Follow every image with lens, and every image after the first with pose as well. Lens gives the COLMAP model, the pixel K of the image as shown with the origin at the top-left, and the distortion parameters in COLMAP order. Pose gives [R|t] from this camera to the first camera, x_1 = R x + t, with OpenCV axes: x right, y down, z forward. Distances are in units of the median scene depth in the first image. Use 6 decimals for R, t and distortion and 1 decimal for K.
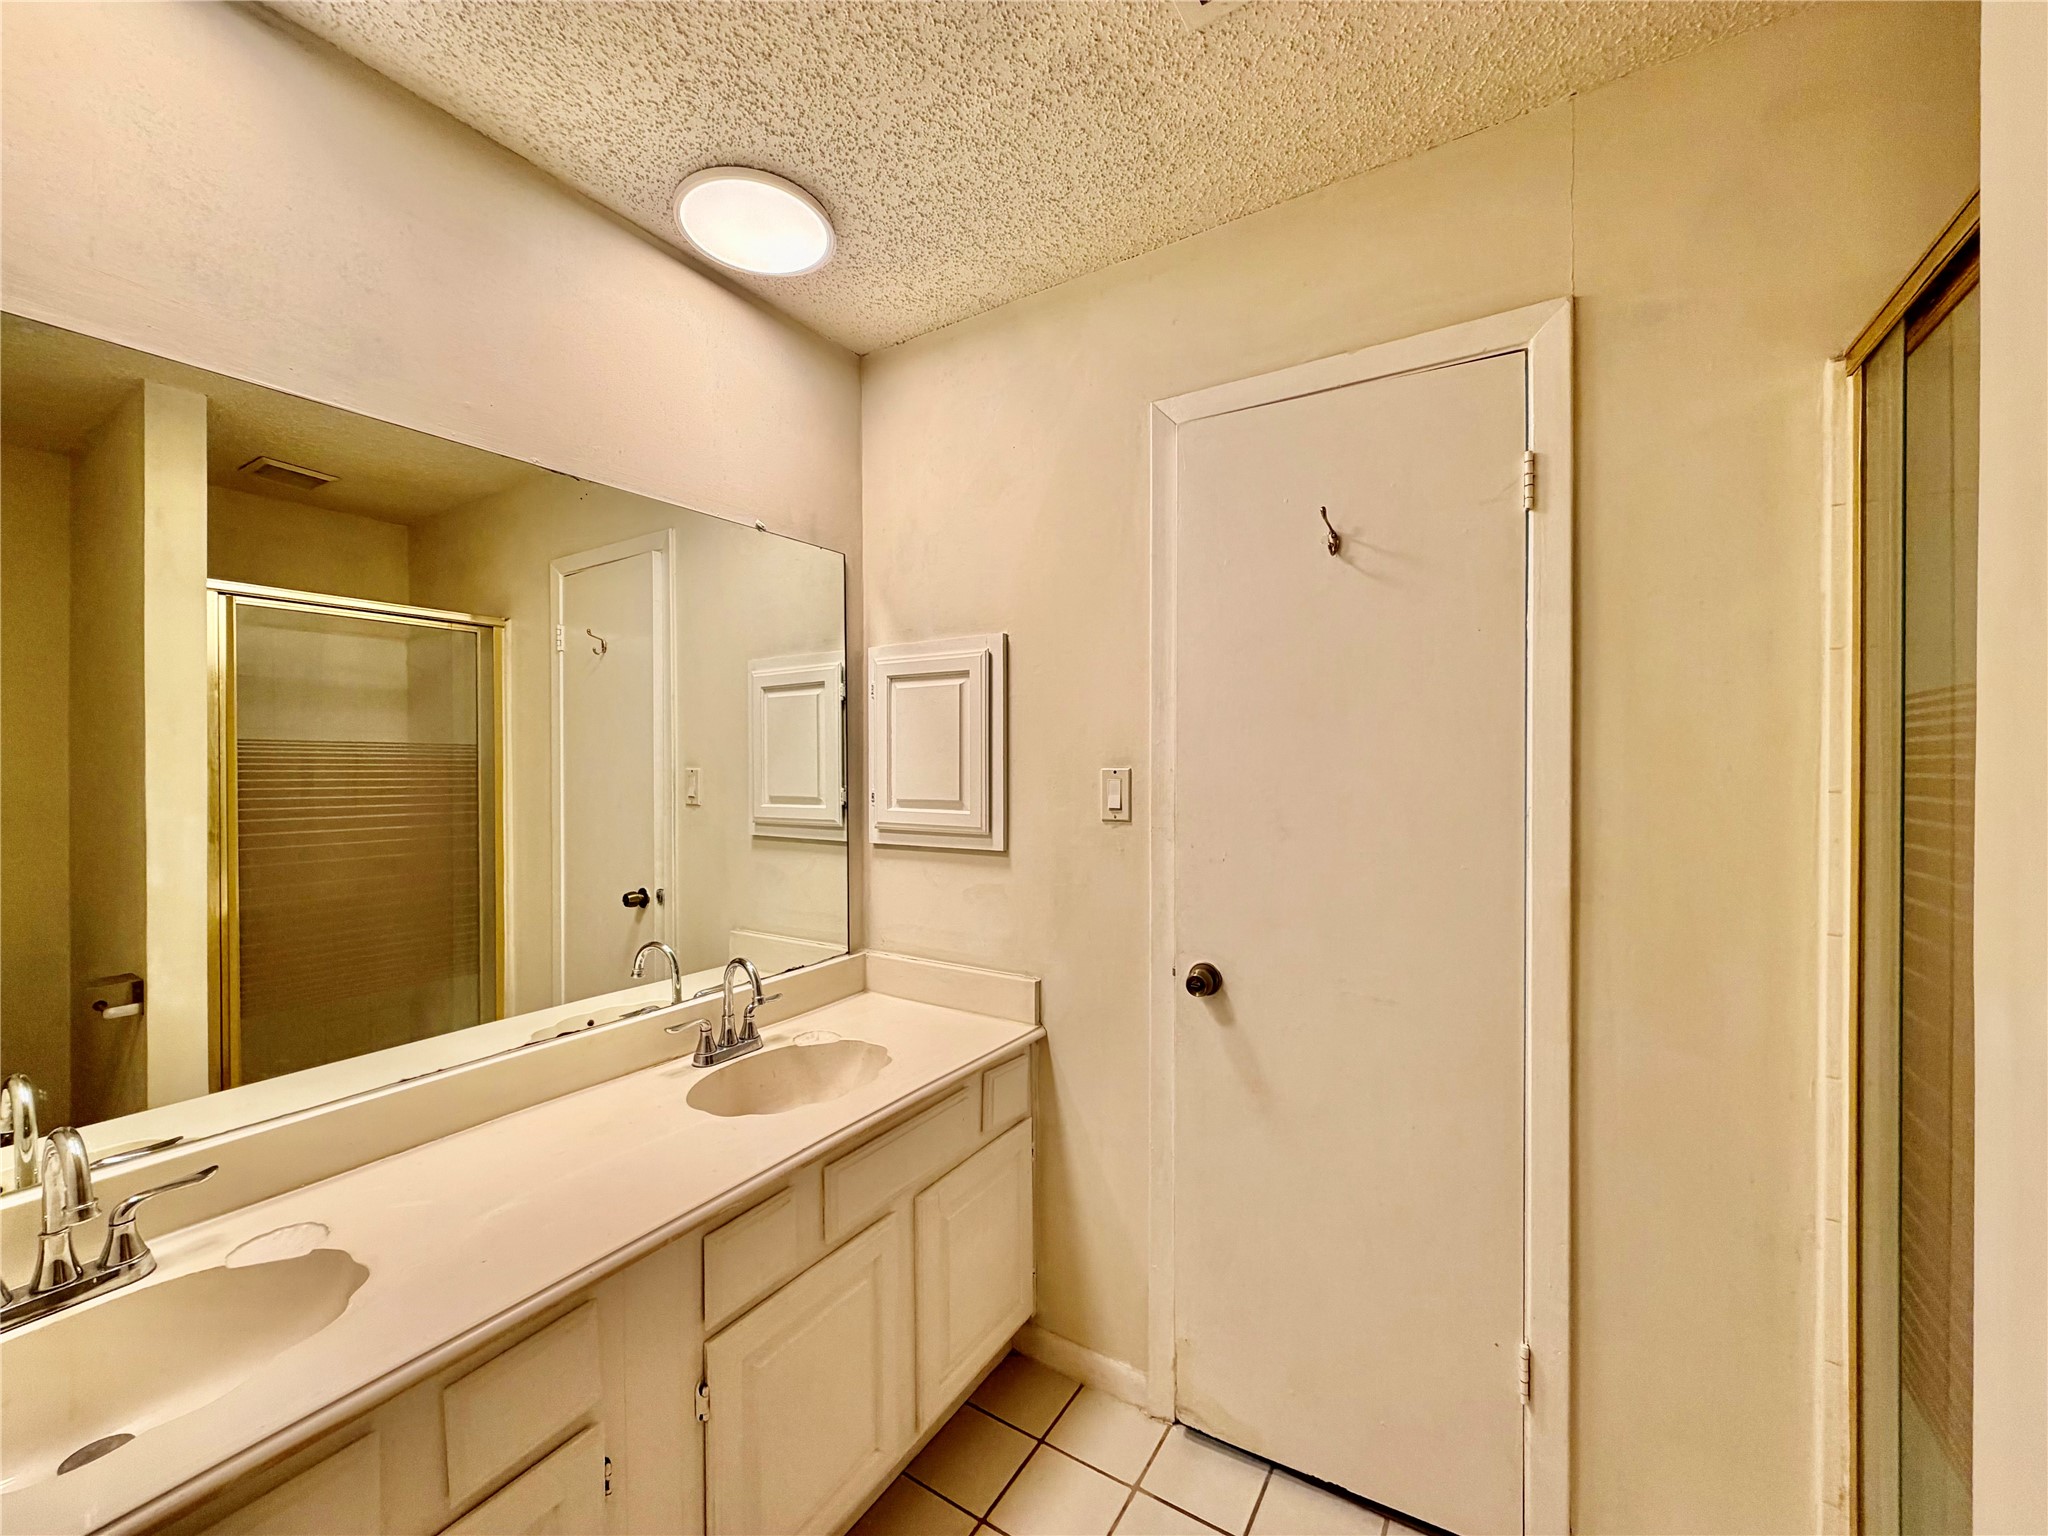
lens RADIAL K [[815.5, 0, 1022.8], [0, 815.5, 767.7], [0, 0, 1]] dist [-0.000580, 0.000437]
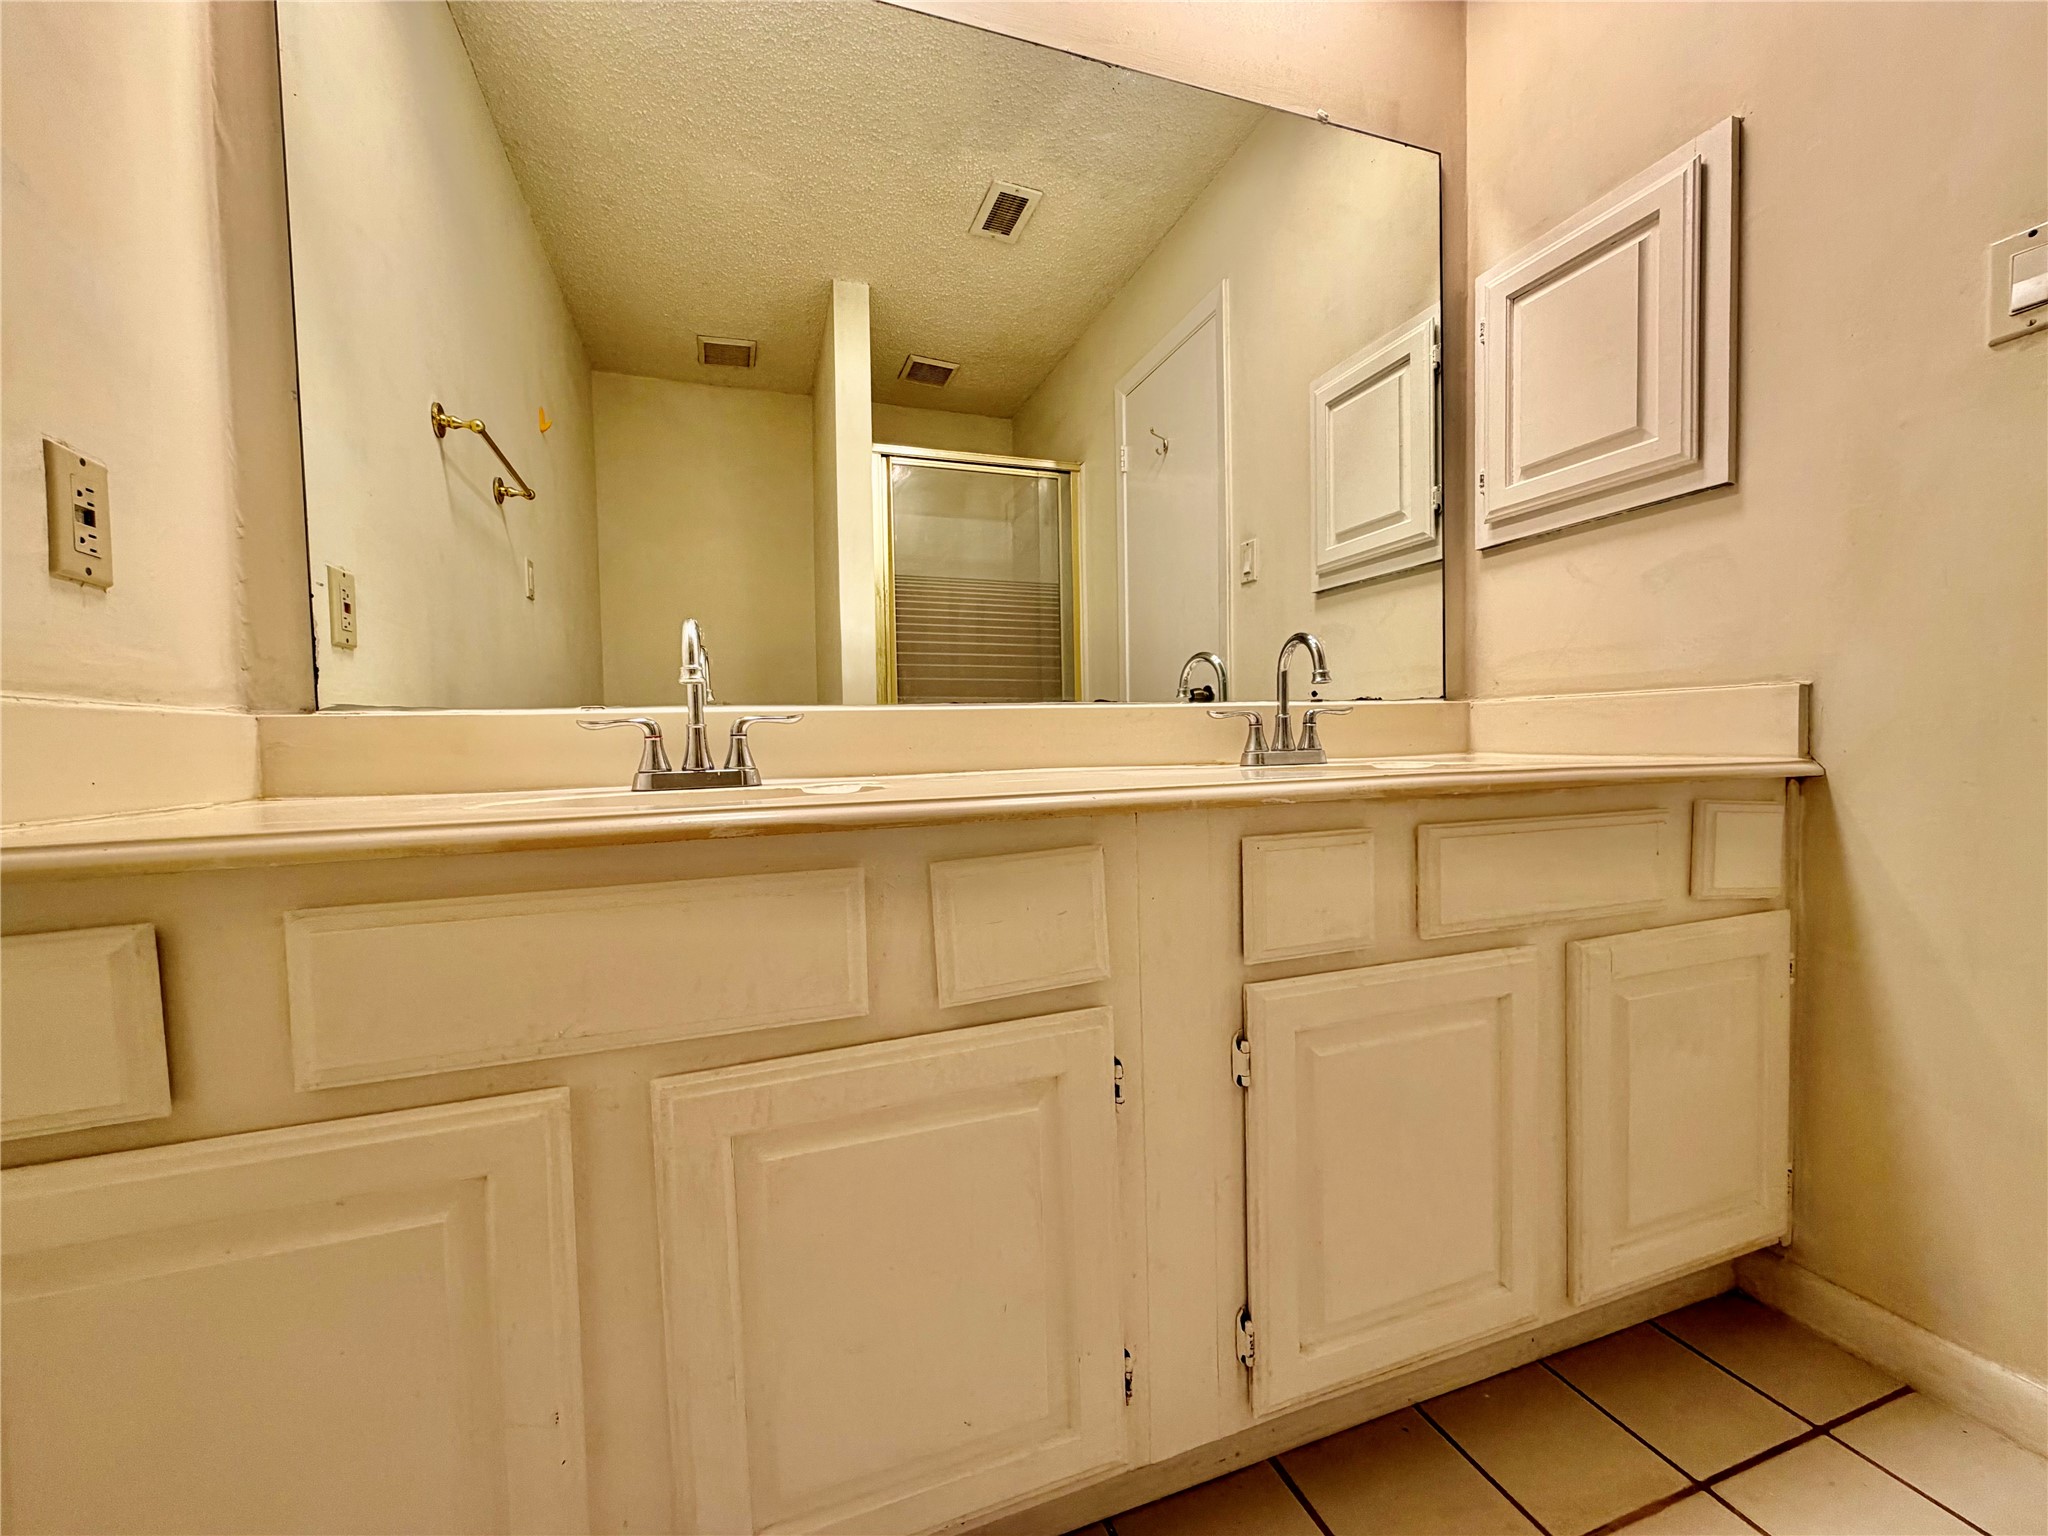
lens RADIAL K [[815.5, 0, 1022.8], [0, 815.5, 767.7], [0, 0, 1]] dist [-0.000580, 0.000437]
pose [[0.784159, 0.009400, -0.620489, -0.054931], [0.013664, 0.999381, 0.032408, 0.277617], [0.620409, -0.033891, 0.783546, 0.180609]]
